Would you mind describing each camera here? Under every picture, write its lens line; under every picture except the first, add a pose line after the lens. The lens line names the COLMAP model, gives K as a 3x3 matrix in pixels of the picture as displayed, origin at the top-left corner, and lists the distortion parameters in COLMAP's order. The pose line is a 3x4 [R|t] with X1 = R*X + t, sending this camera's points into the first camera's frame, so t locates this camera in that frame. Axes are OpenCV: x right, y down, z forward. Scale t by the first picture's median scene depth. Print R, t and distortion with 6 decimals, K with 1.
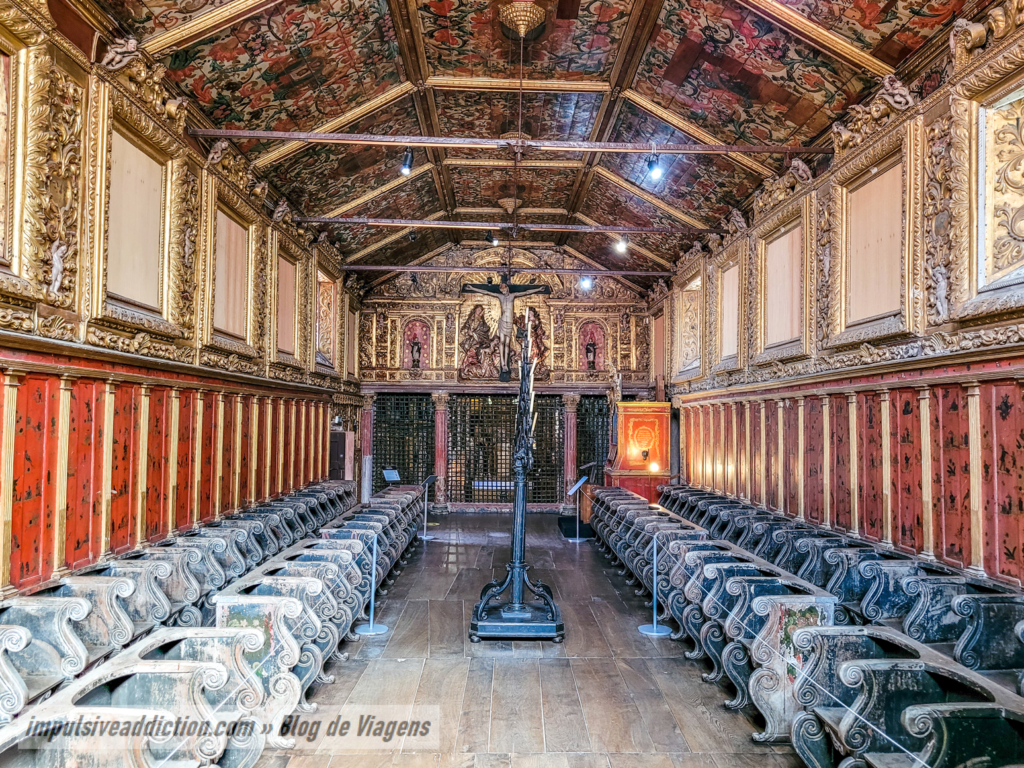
lens RADIAL K [[772.1, 0, 512.6], [0, 772.1, 386.2], [0, 0, 1]] dist [0.062113, -0.049078]
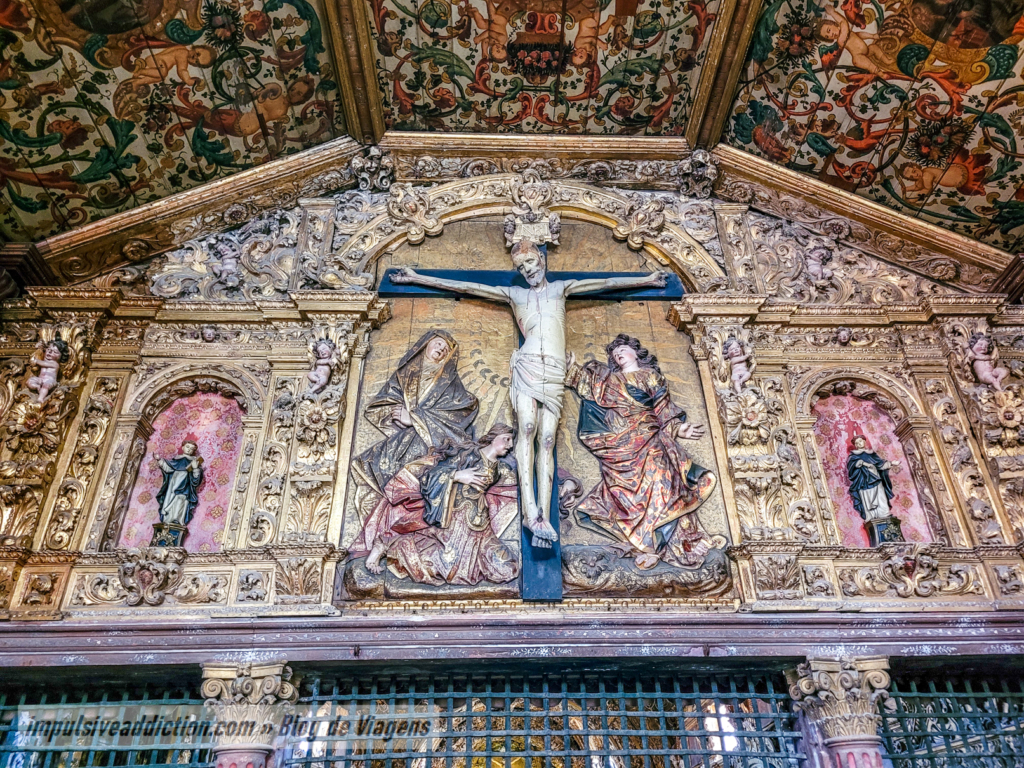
lens RADIAL K [[772.1, 0, 528.1], [0, 772.1, 382.2], [0, 0, 1]] dist [0.062113, -0.049078]
pose [[0.999319, -0.015641, 0.033429, -0.020931], [0.030282, 0.865254, -0.500418, 0.052735], [-0.021098, 0.501090, 0.865138, 0.767212]]
